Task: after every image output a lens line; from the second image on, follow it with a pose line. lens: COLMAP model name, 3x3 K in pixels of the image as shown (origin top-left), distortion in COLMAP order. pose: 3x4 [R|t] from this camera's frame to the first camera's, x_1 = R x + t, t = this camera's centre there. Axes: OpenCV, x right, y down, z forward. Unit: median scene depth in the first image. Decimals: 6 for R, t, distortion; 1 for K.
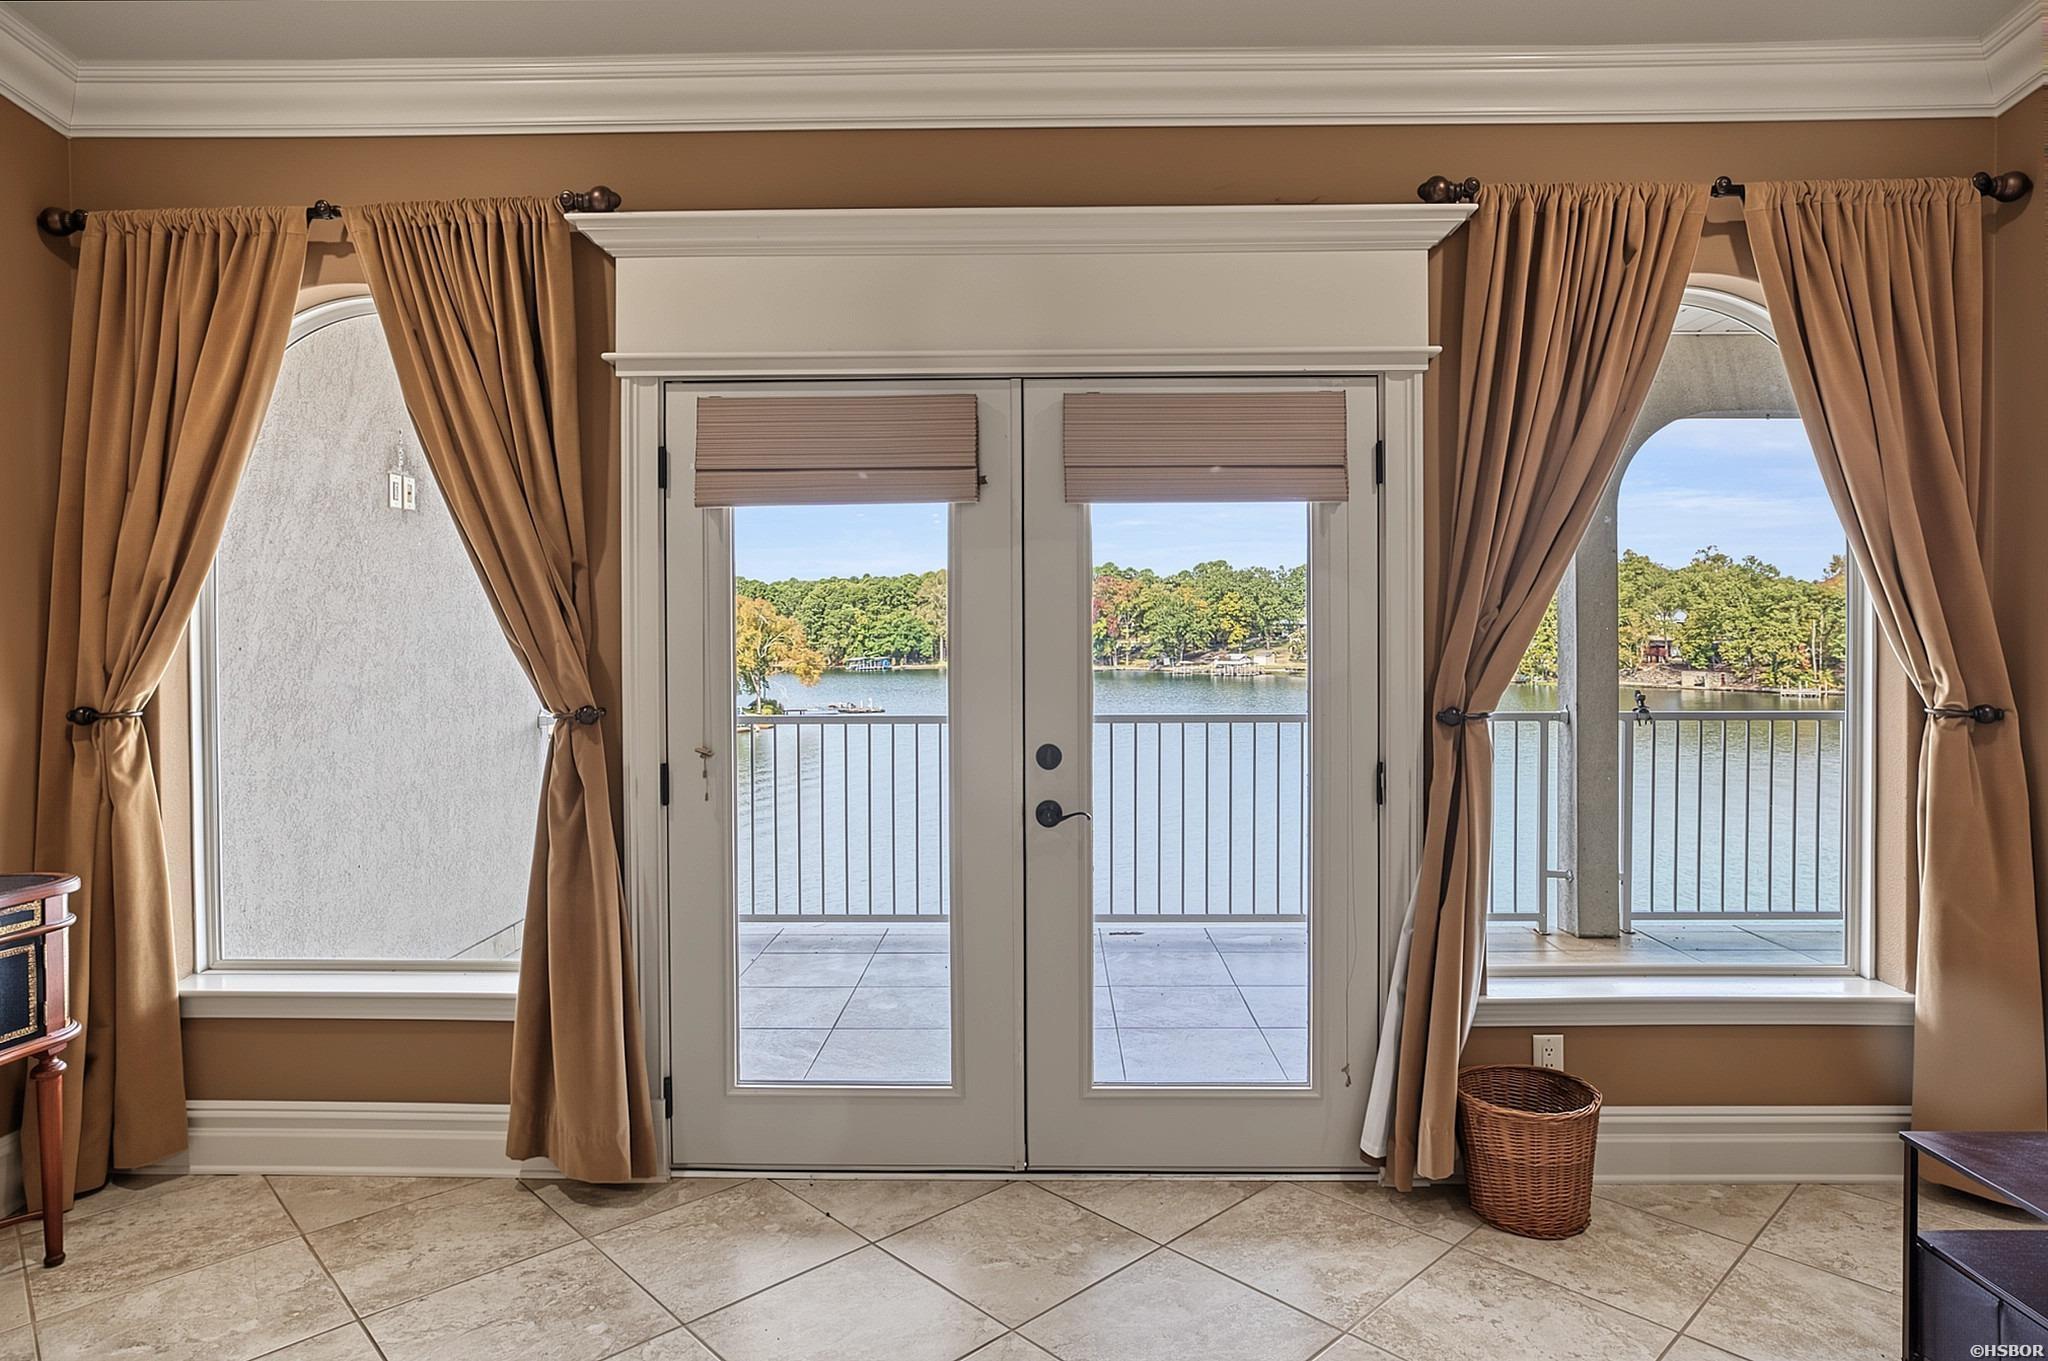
lens RADIAL K [[1184.2, 0, 1015.5], [0, 1184.2, 644.5], [0, 0, 1]] dist [-0.037085, 0.022847]
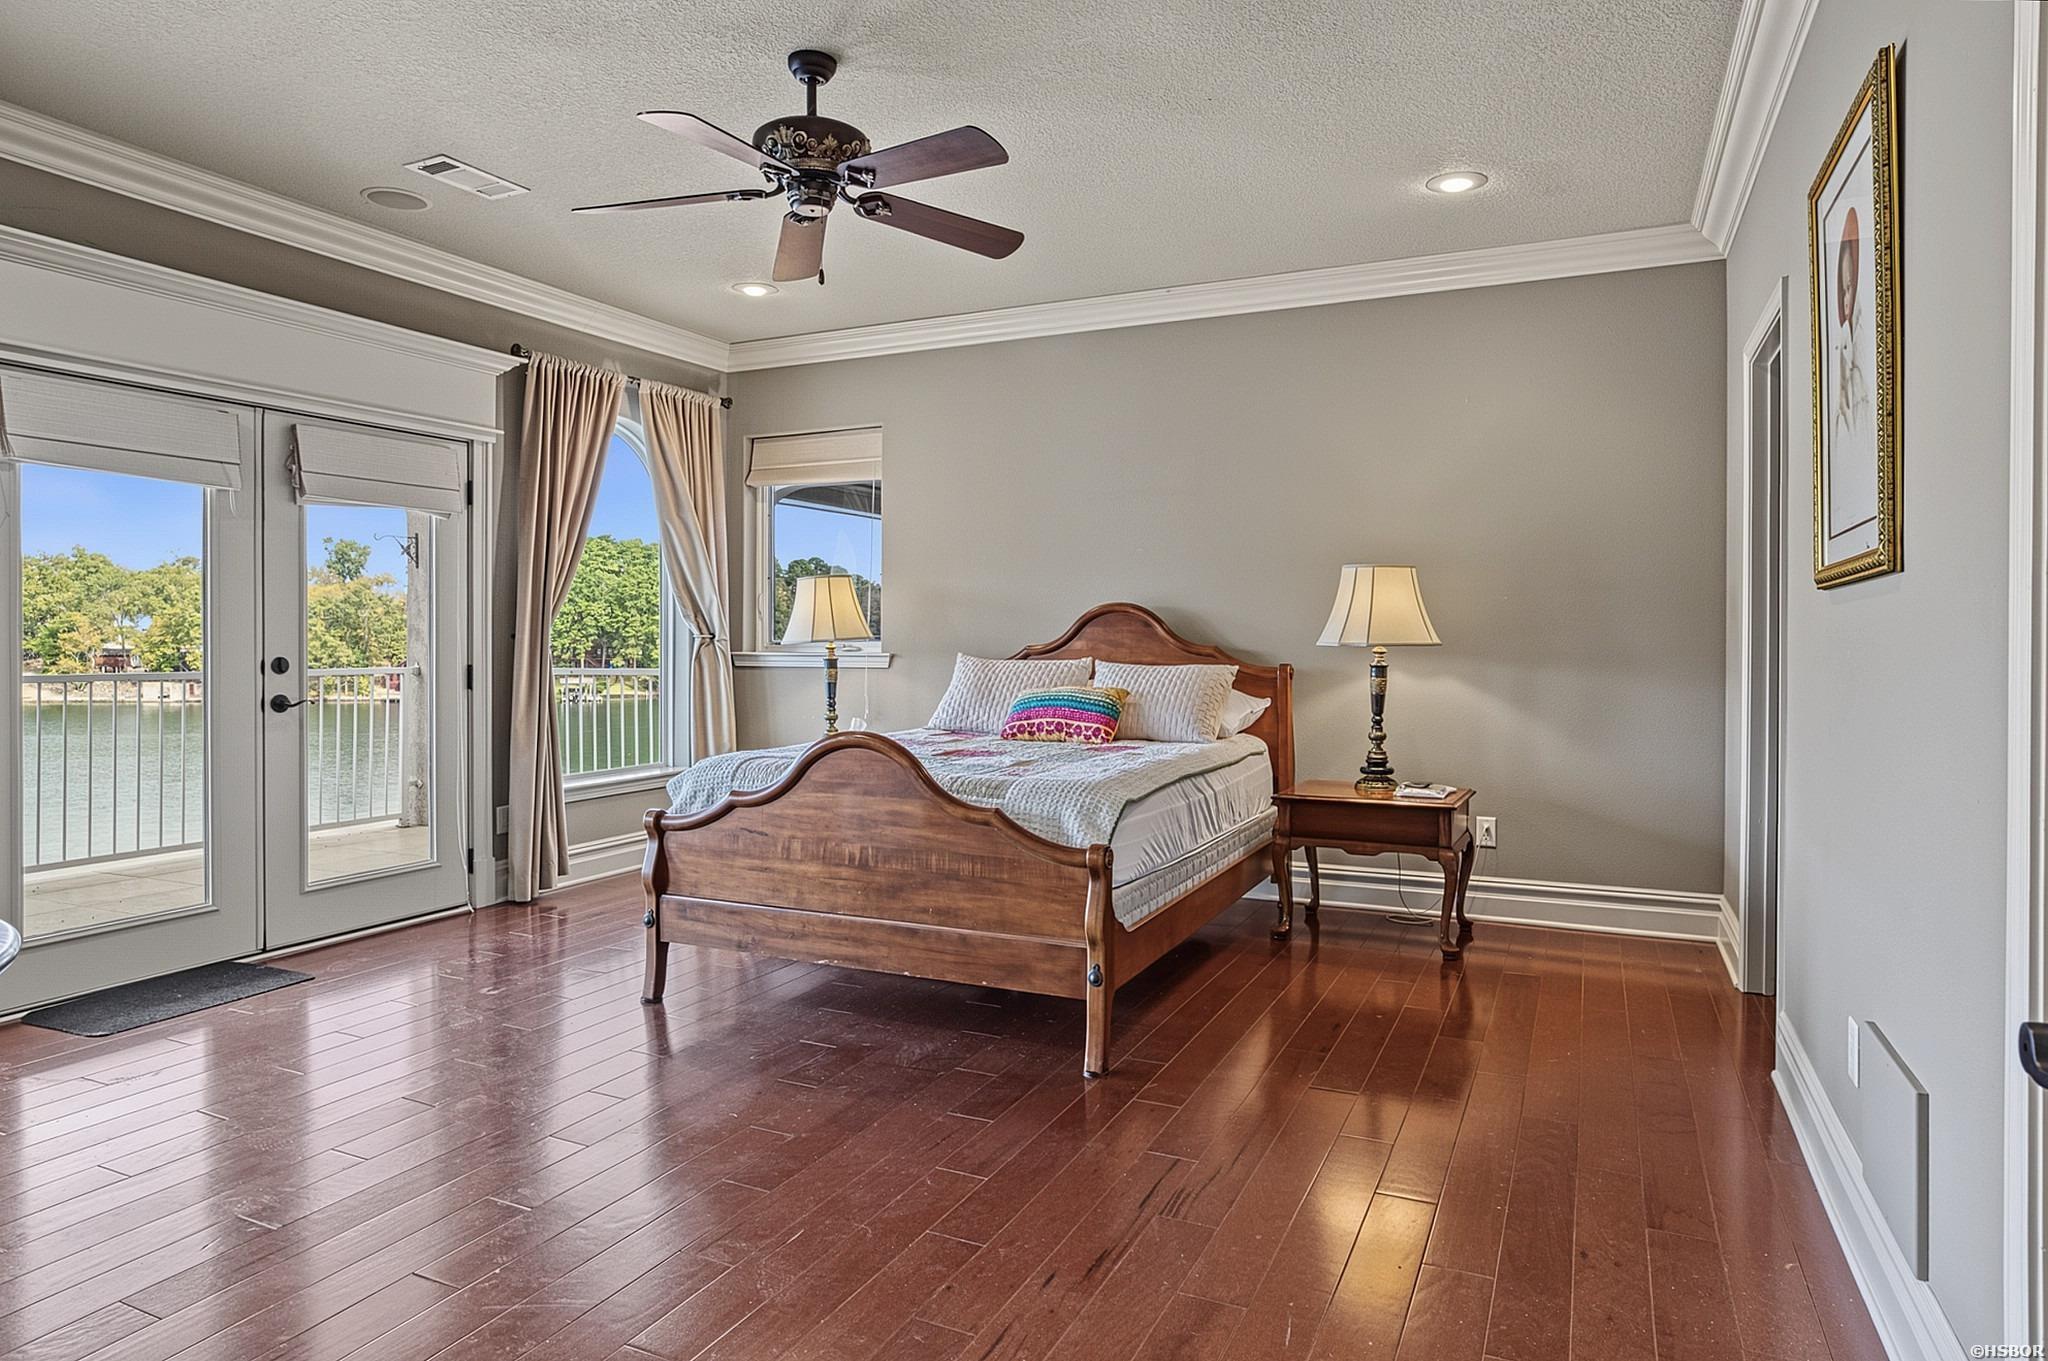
lens RADIAL K [[1199.4, 0, 1043.9], [0, 1199.4, 627.5], [0, 0, 1]] dist [-0.037983, 0.021814]
pose [[0.388076, 0.013182, 0.921533, -0.882503], [0.006795, 0.999830, -0.017163, 0.072466], [-0.921602, 0.012922, 0.387920, -0.412769]]
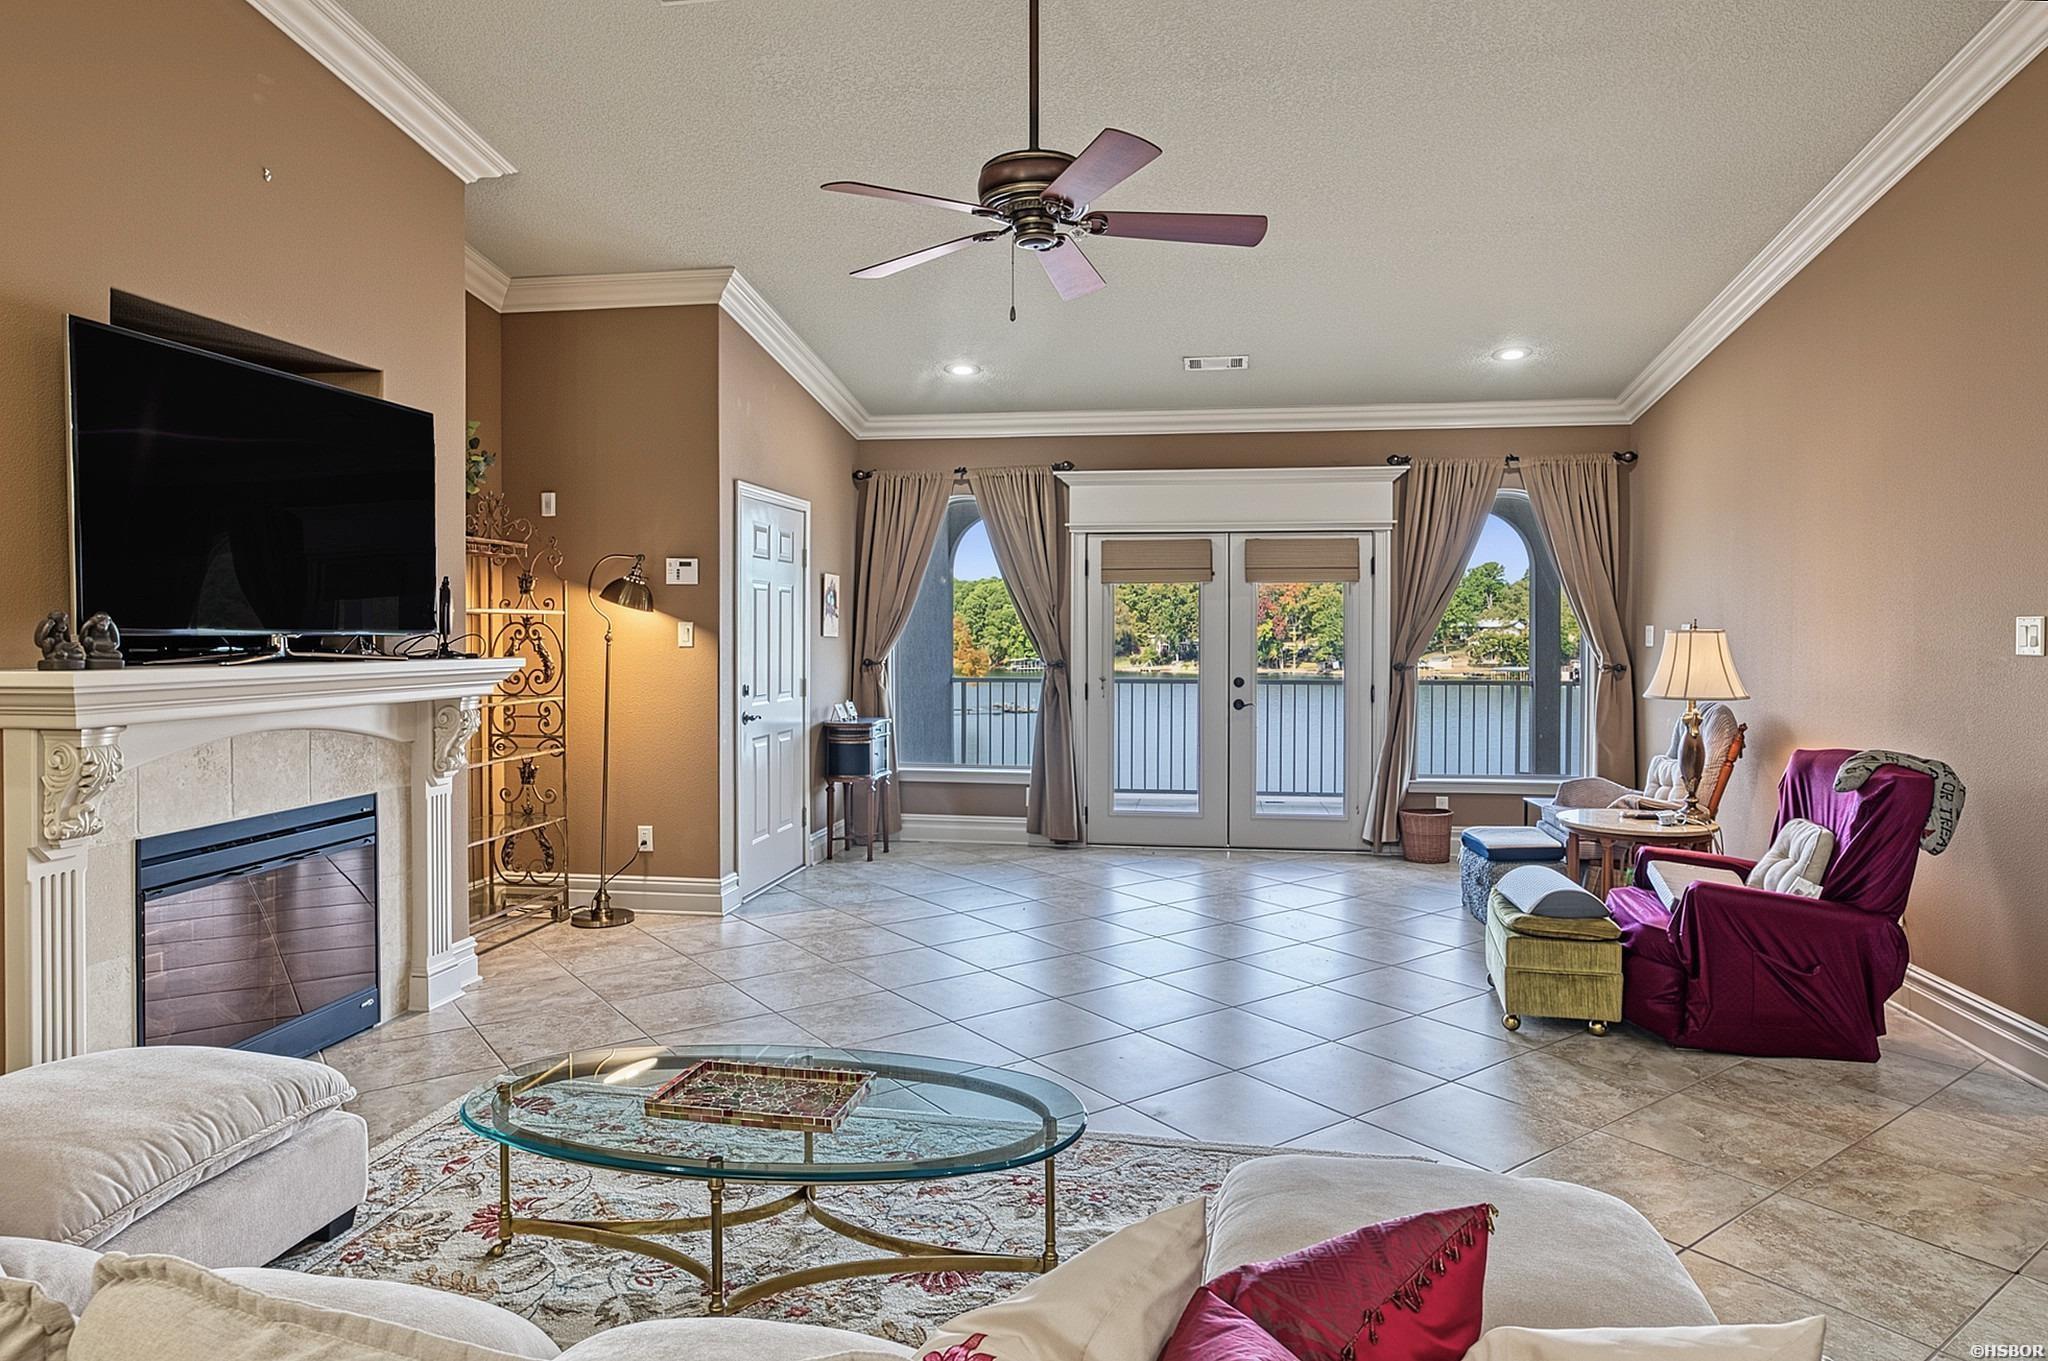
lens RADIAL K [[1199.4, 0, 1024.9], [0, 1199.4, 640.5], [0, 0, 1]] dist [-0.037983, 0.021814]
pose [[0.991850, 0.006484, -0.127244, -0.091875], [-0.007030, 0.999968, -0.003843, 0.017392], [0.127215, 0.004706, 0.991864, -1.463630]]
